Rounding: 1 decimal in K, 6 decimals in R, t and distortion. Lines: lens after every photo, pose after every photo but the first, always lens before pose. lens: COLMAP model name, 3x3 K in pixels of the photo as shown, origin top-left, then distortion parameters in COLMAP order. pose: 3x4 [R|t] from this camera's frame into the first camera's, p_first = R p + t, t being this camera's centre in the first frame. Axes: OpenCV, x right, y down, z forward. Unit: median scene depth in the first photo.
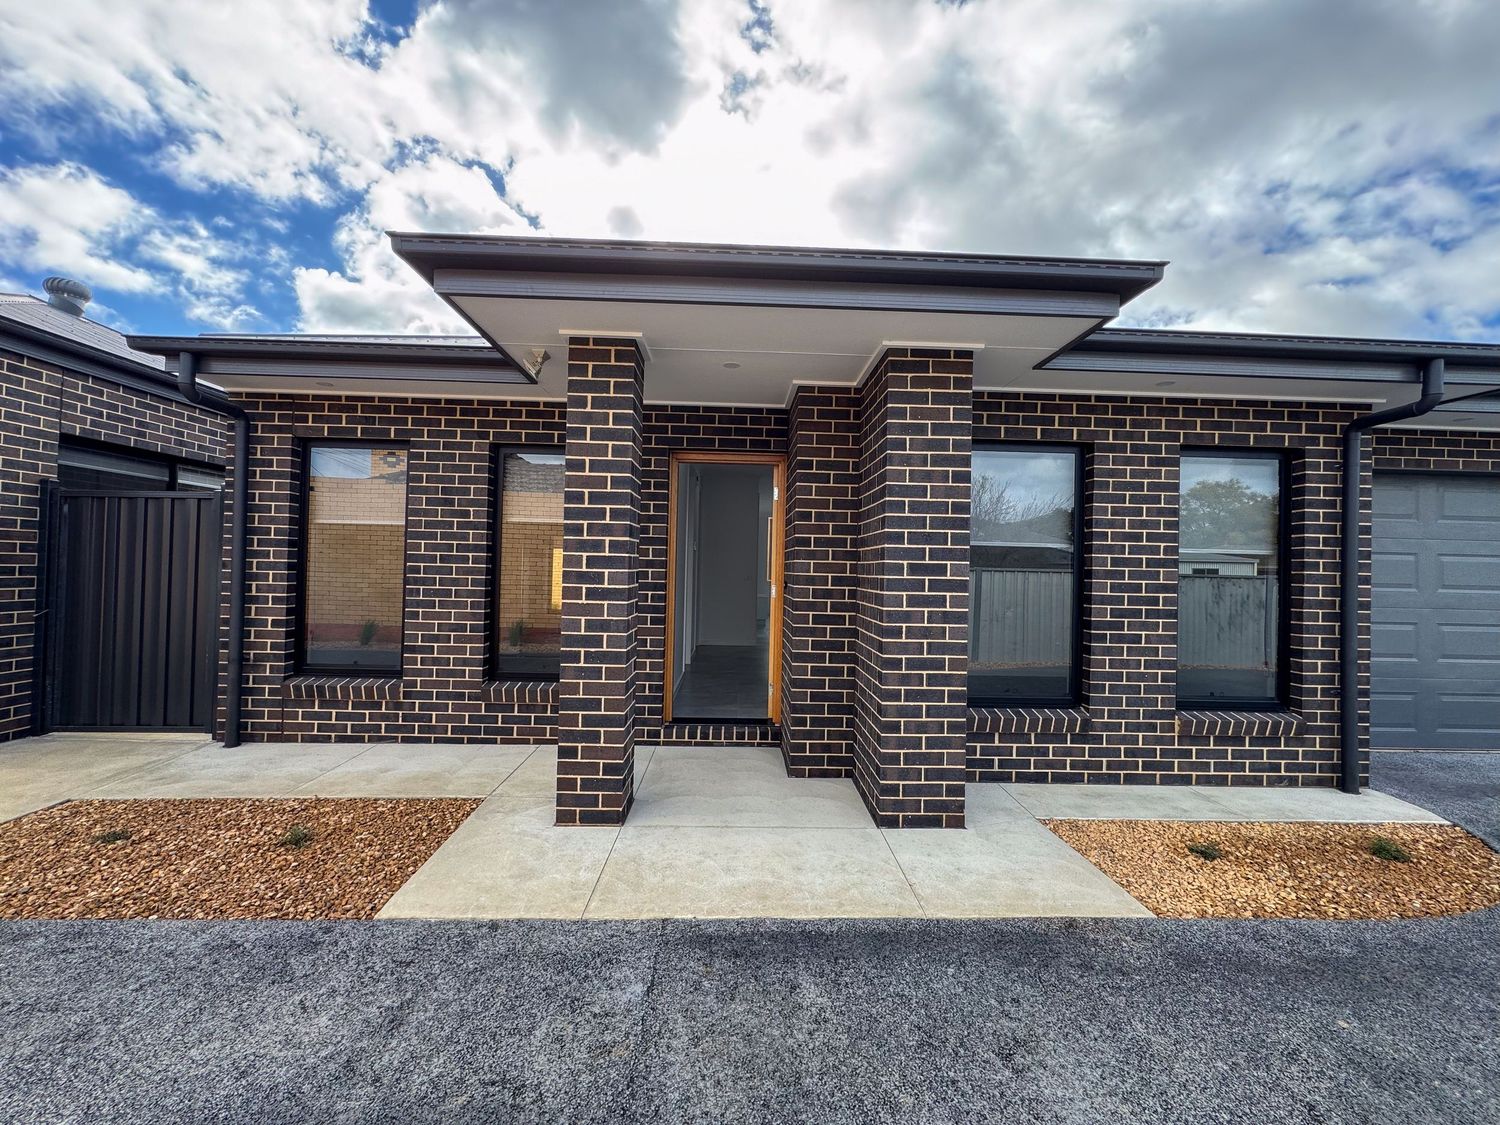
lens RADIAL K [[600.0, 0, 756.2], [0, 600.0, 560.9], [0, 0, 1]] dist [-0.001456, -0.000034]
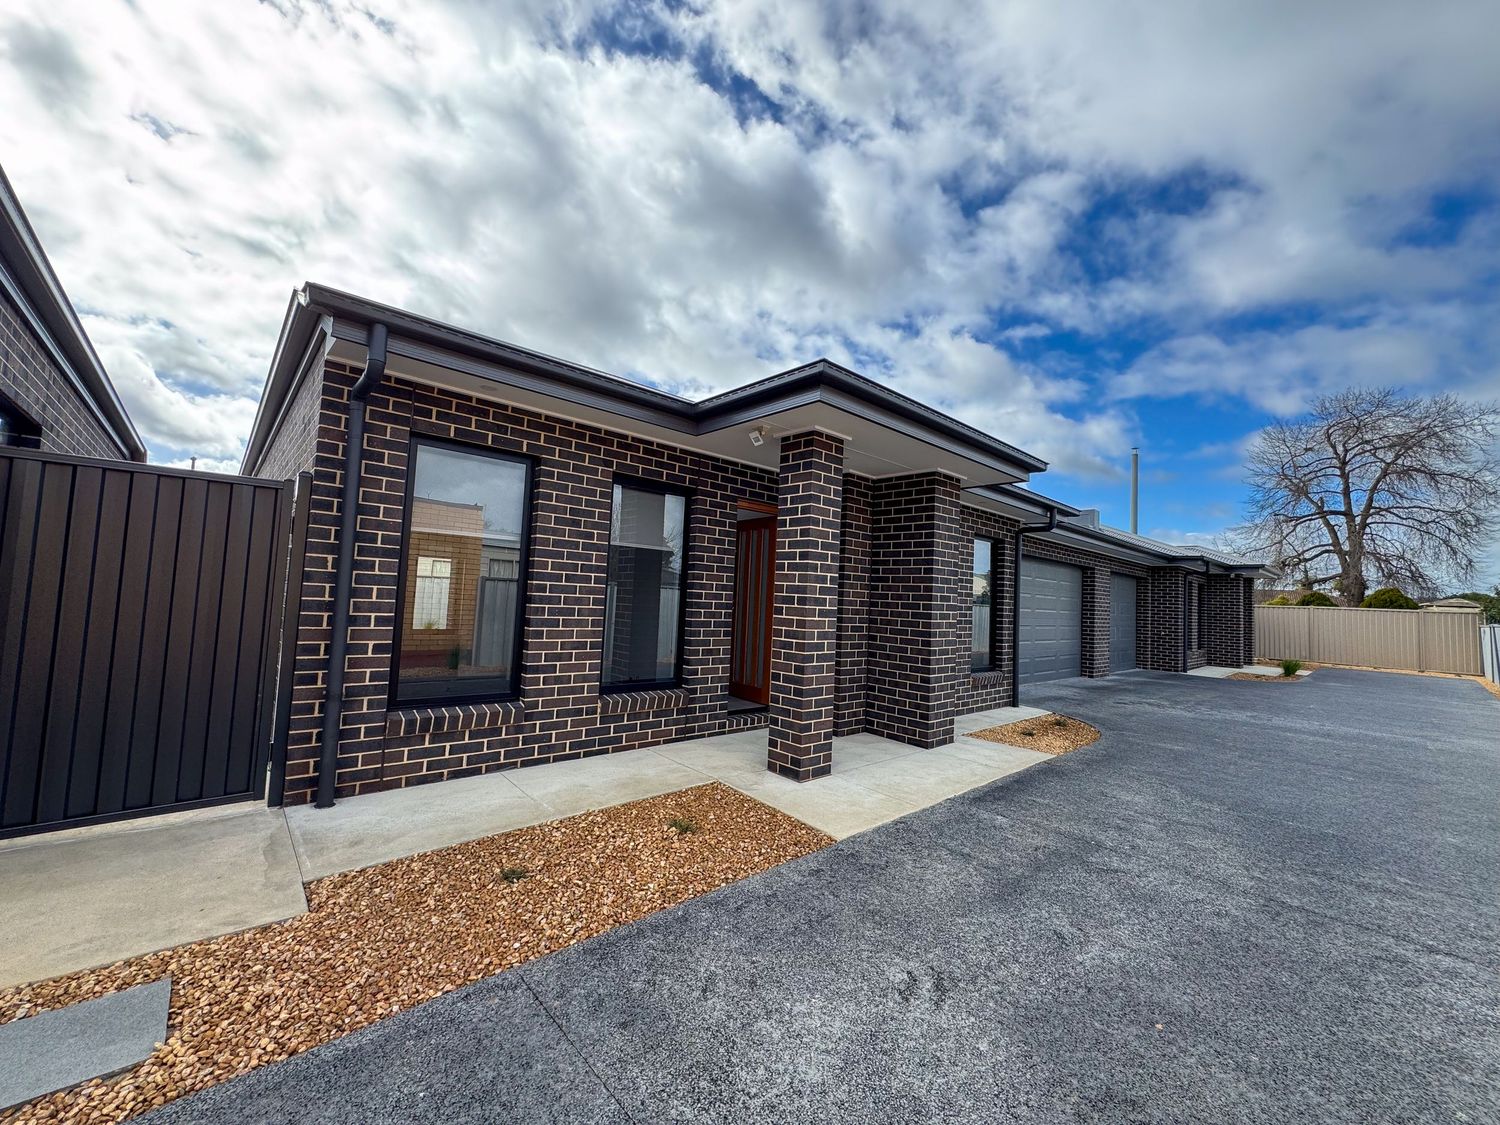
lens RADIAL K [[600.0, 0, 756.2], [0, 600.0, 560.9], [0, 0, 1]] dist [-0.001456, -0.000034]
pose [[0.751776, 0.053114, 0.657276, -0.963734], [-0.039023, 0.998587, -0.036061, -0.008490], [-0.658263, 0.001461, 0.752786, 0.024043]]
